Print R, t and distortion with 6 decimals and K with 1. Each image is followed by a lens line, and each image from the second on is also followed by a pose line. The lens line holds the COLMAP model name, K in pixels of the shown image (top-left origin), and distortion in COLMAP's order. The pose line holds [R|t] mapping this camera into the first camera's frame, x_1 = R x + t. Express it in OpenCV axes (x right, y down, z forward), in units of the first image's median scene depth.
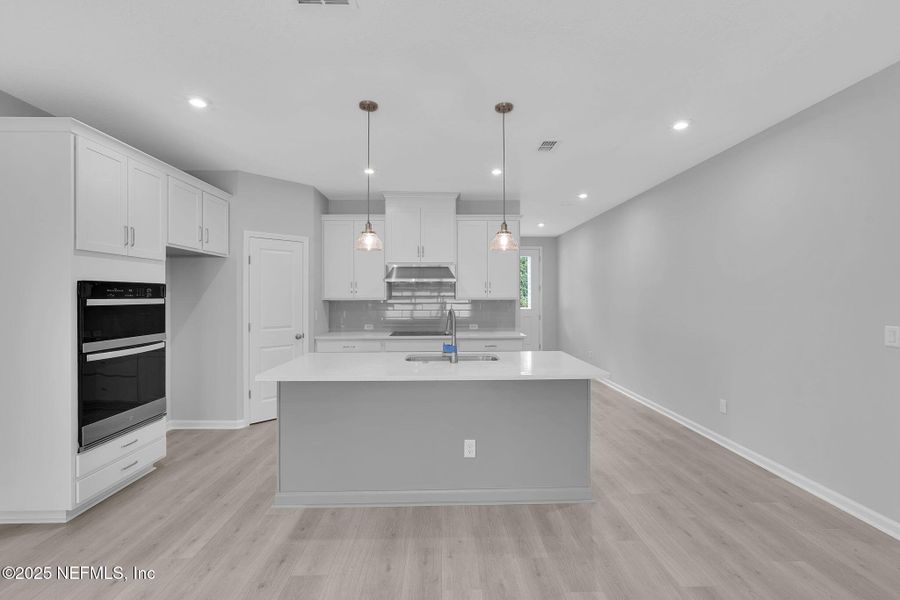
lens RADIAL K [[401.7, 0, 450.0], [0, 401.7, 300.0], [0, 0, 1]] dist [-0.002341, 0.000854]
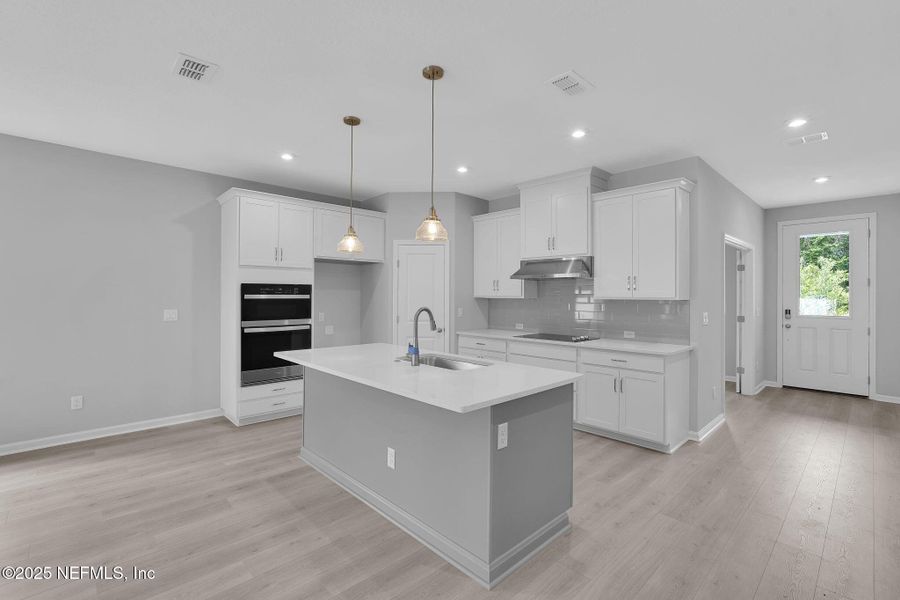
lens RADIAL K [[401.7, 0, 450.0], [0, 401.7, 300.0], [0, 0, 1]] dist [-0.002341, 0.000854]
pose [[0.676753, 0.015373, -0.736050, 0.724753], [-0.012441, 0.999878, 0.009445, -0.005533], [0.736105, 0.002765, 0.676861, 0.417074]]
